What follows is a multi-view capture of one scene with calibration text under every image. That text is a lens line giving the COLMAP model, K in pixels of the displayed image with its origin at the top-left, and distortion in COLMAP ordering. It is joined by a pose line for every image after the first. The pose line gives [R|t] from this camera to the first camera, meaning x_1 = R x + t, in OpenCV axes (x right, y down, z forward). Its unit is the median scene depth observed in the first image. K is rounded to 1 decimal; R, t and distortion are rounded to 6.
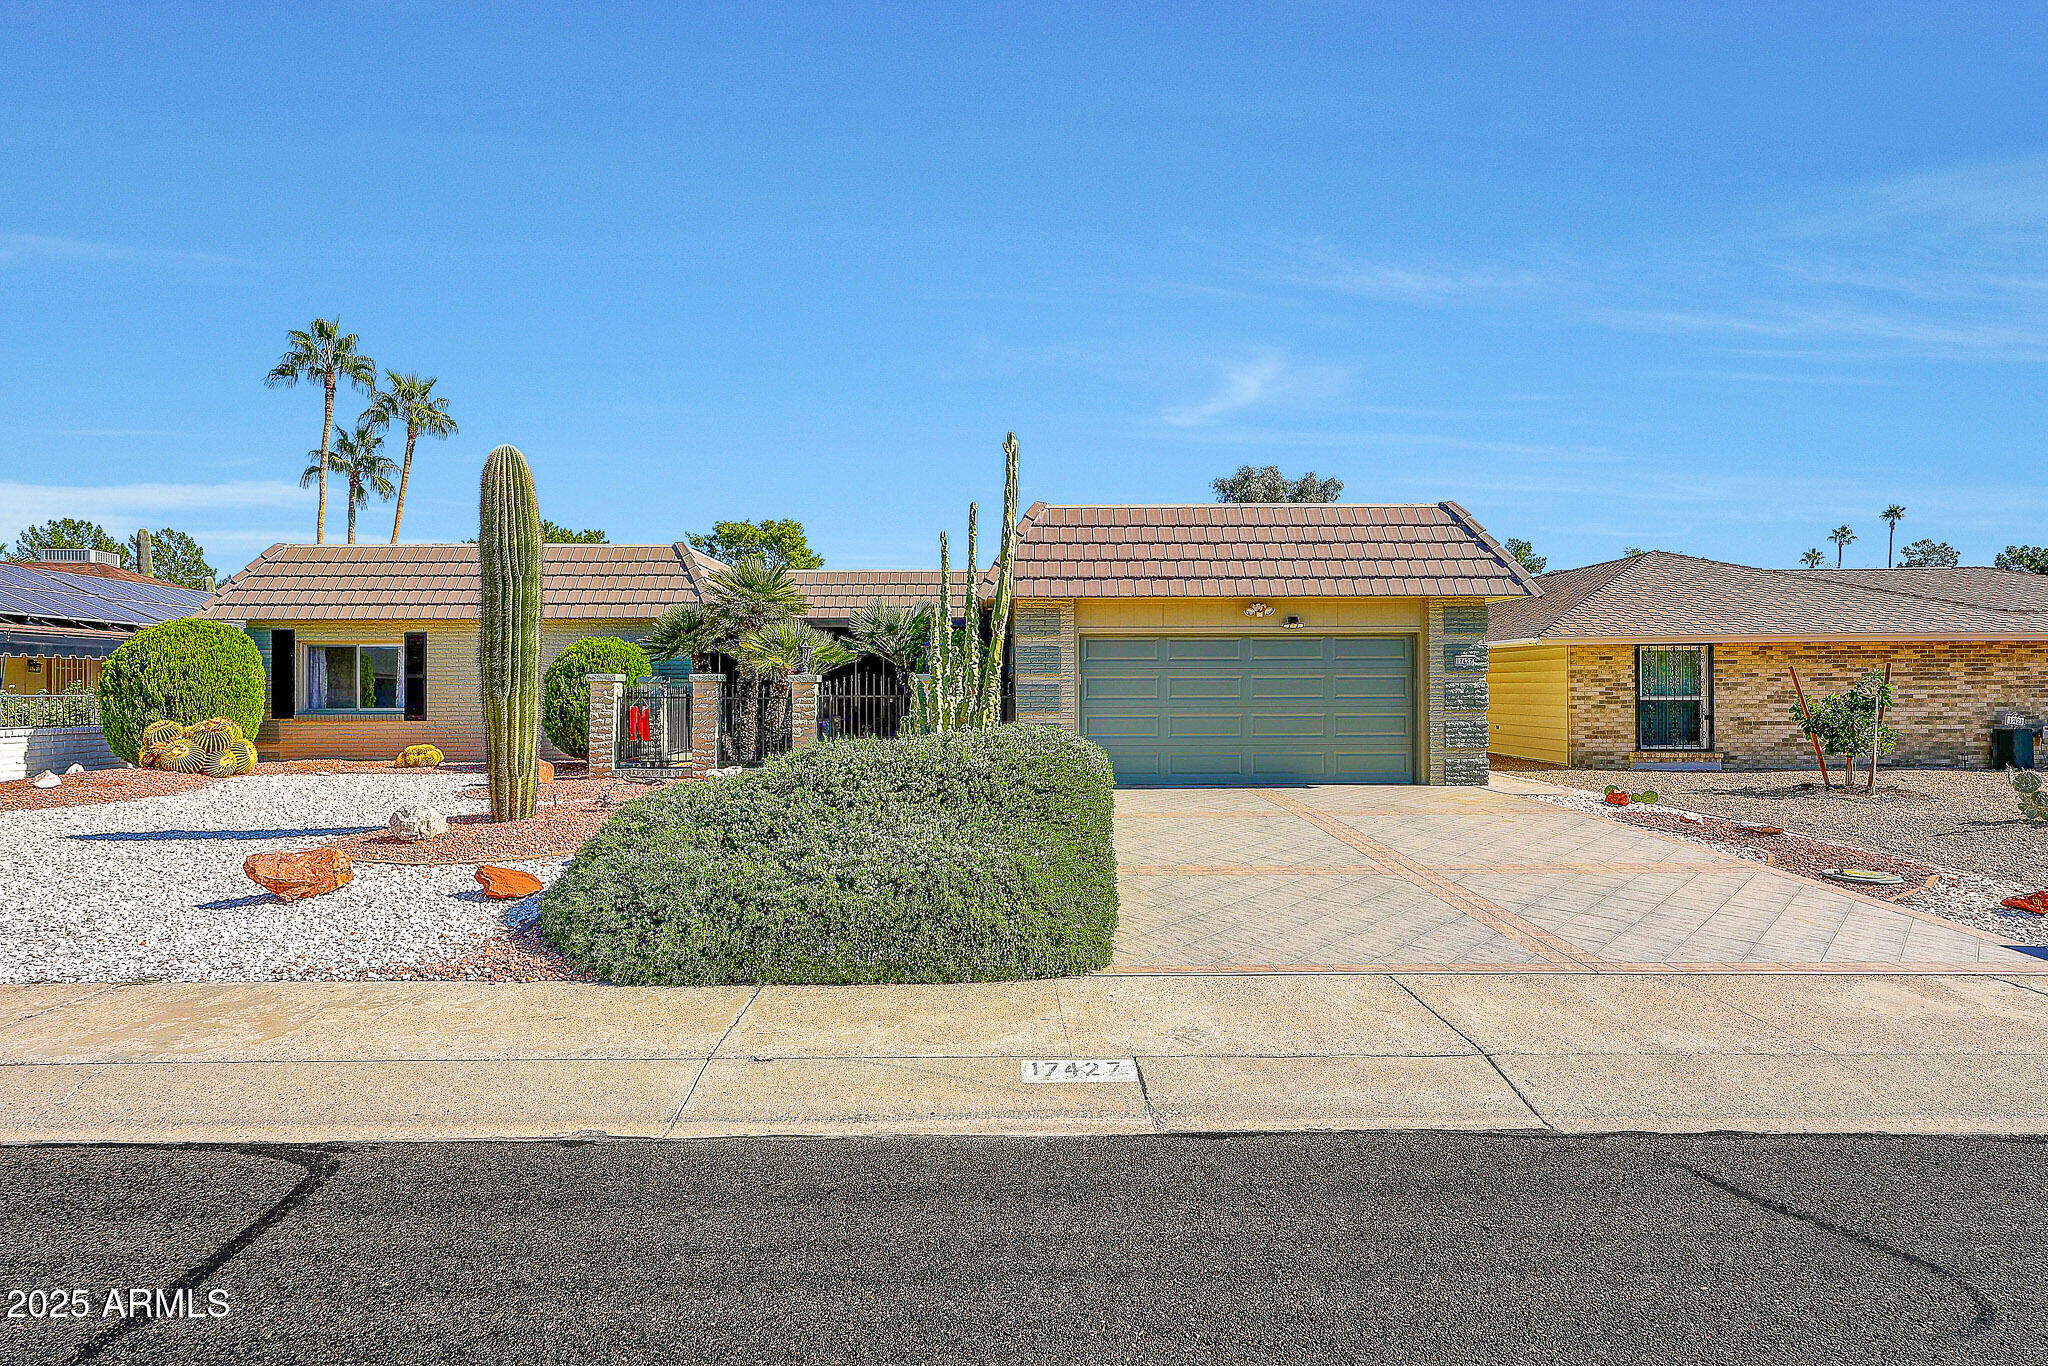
lens RADIAL K [[1000.7, 0, 1024.0], [0, 1000.7, 683.0], [0, 0, 1]] dist [0.001054, -0.000291]
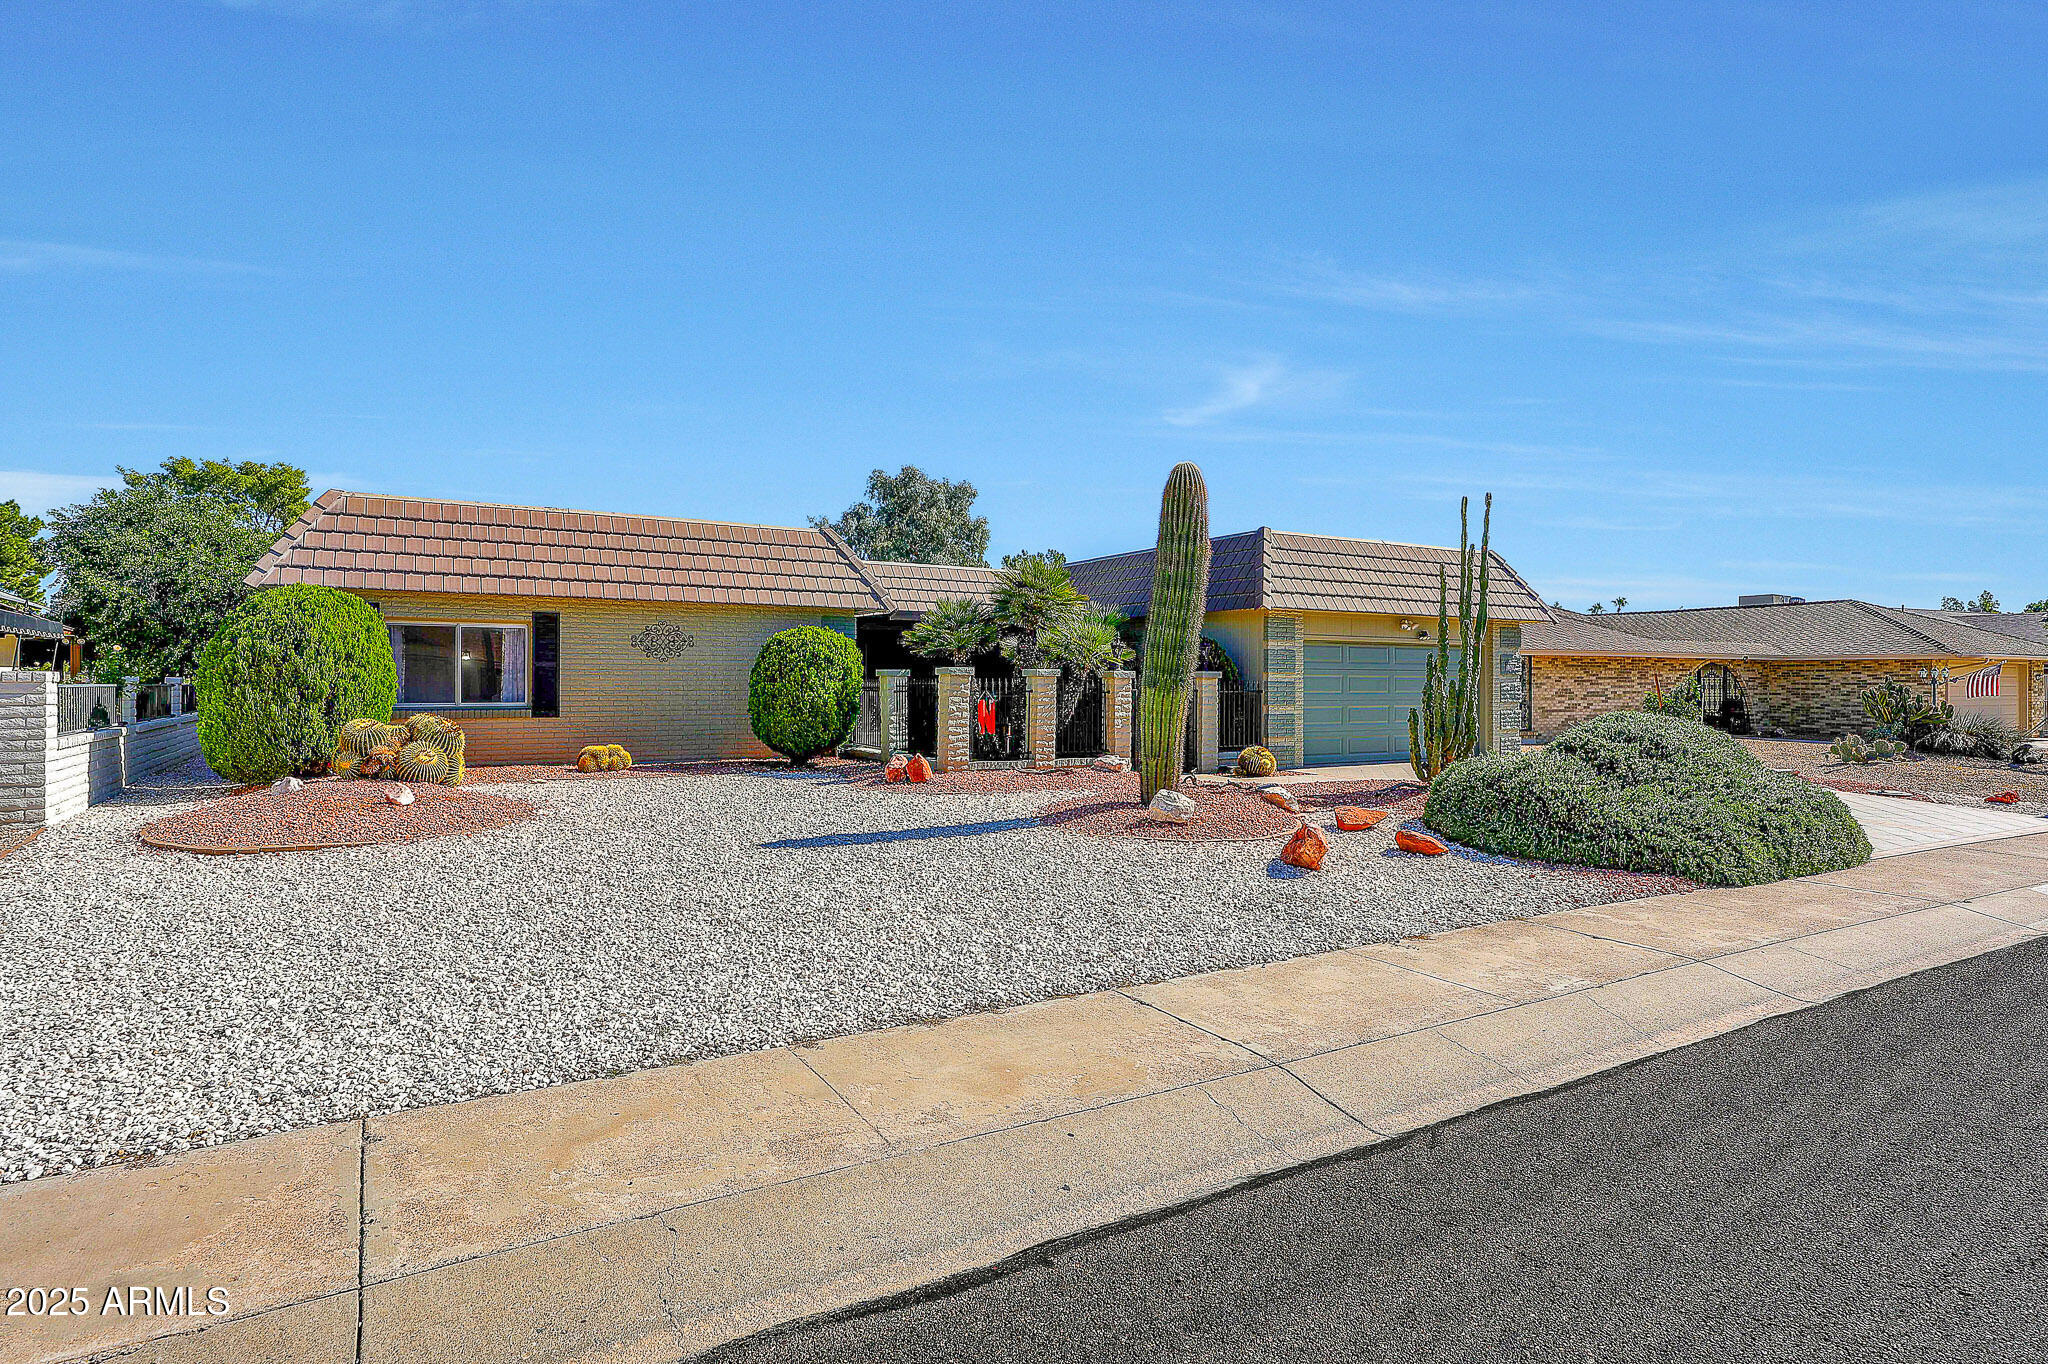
lens RADIAL K [[1056.3, 0, 950.6], [0, 1056.3, 684.8], [0, 0, 1]] dist [0.001772, 0.000385]
pose [[0.881756, 0.005934, 0.471668, -0.754538], [-0.010330, 0.999924, 0.006731, 0.001026], [-0.471592, -0.010807, 0.881751, 0.058465]]
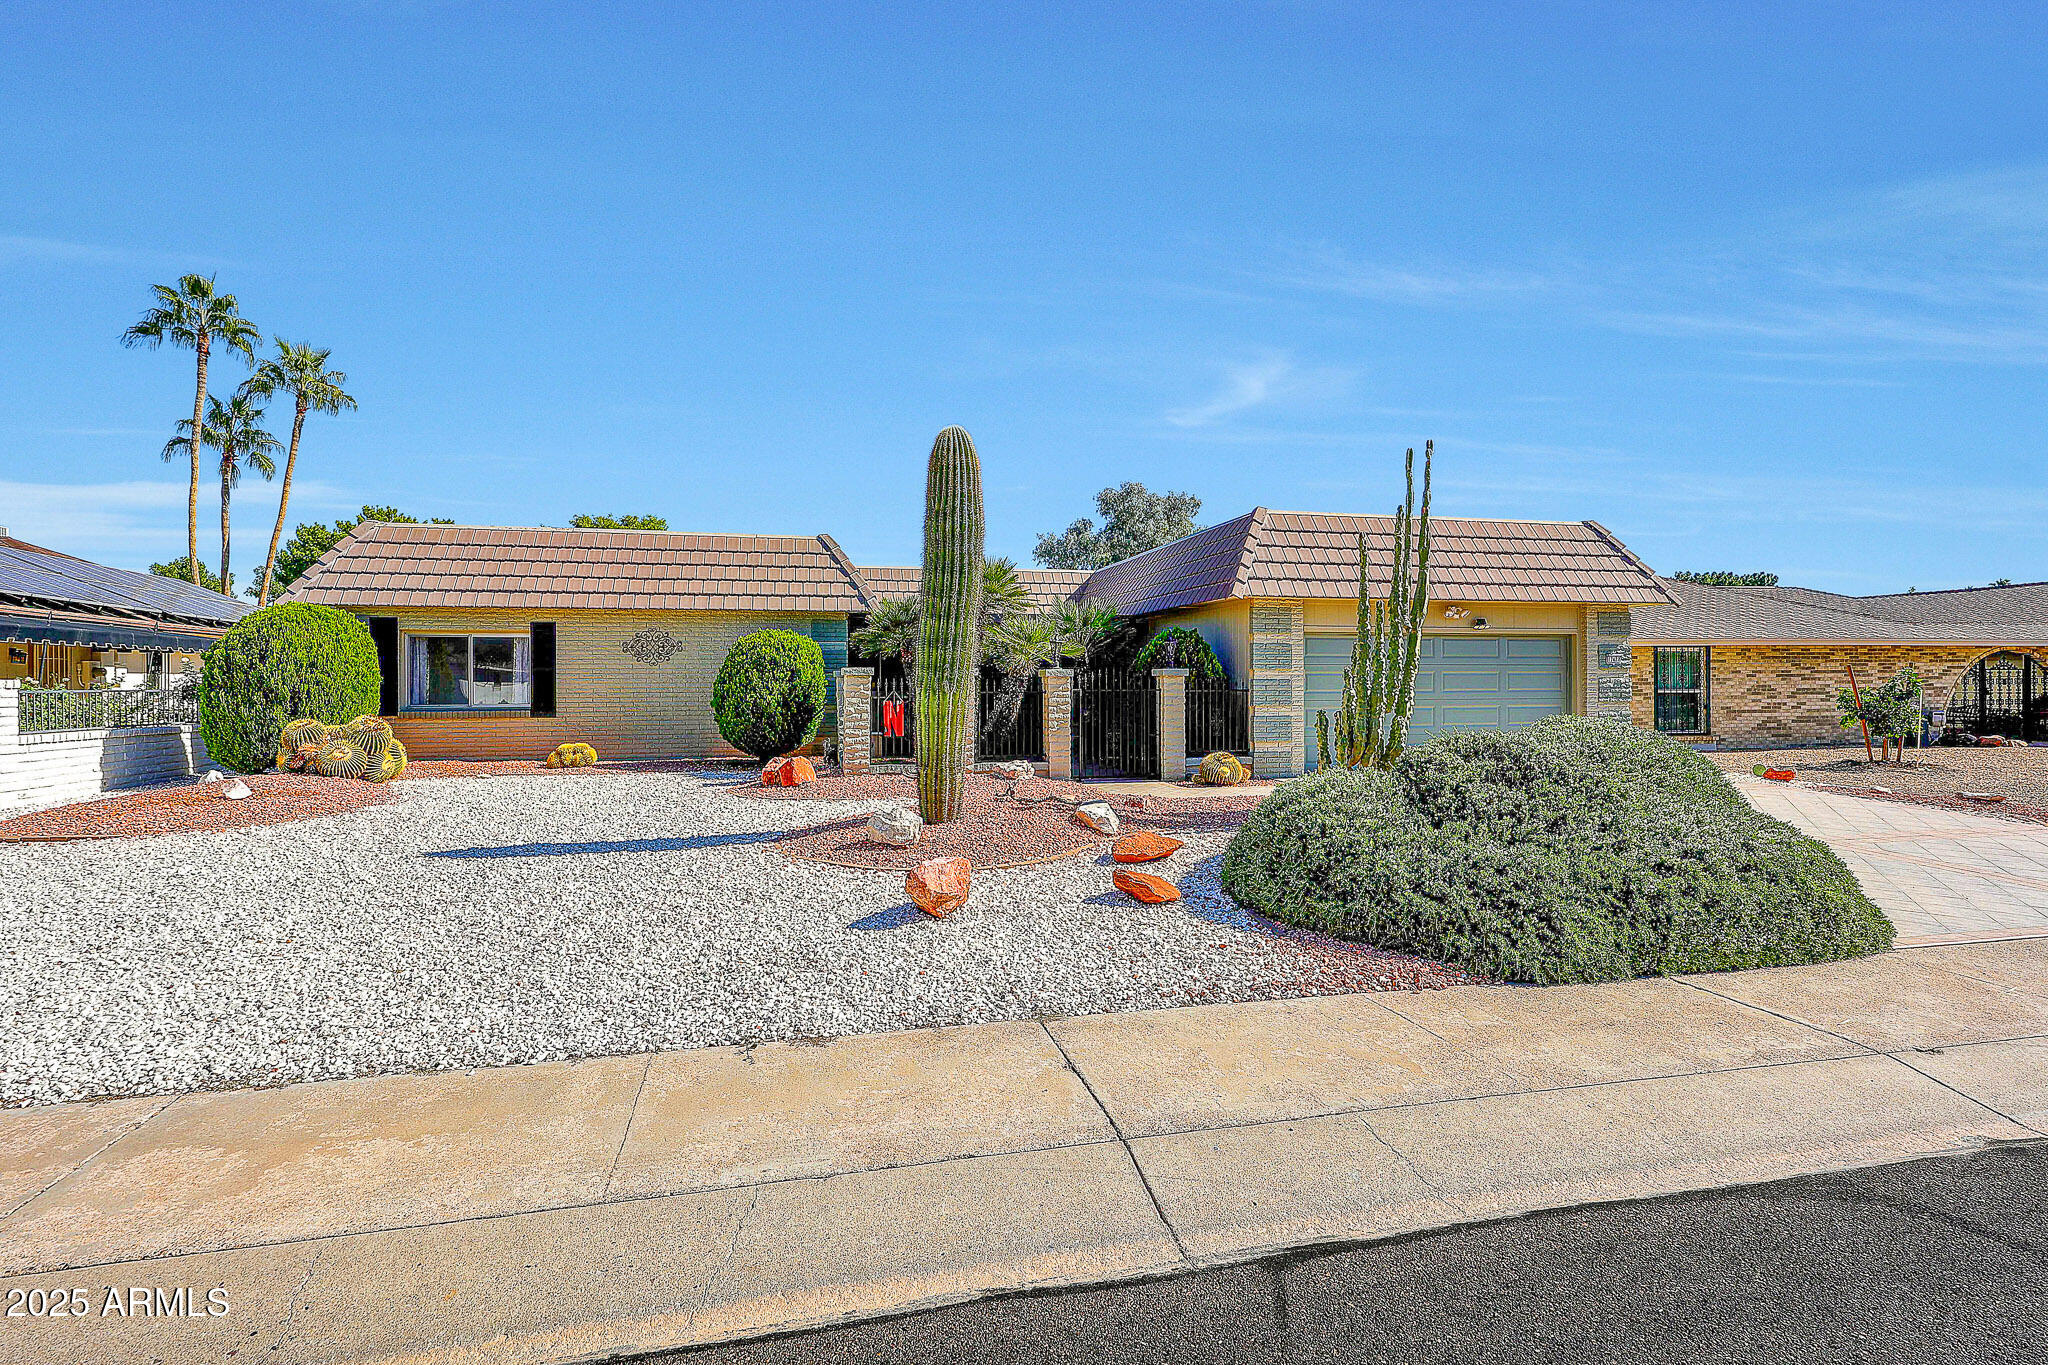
lens RADIAL K [[922.9, 0, 993.8], [0, 922.9, 686.6], [0, 0, 1]] dist [0.000567, -0.000039]
pose [[0.979718, -0.000557, 0.200378, -0.383647], [-0.001332, 0.999956, 0.009295, 0.000651], [-0.200375, -0.009373, 0.979674, 0.078209]]
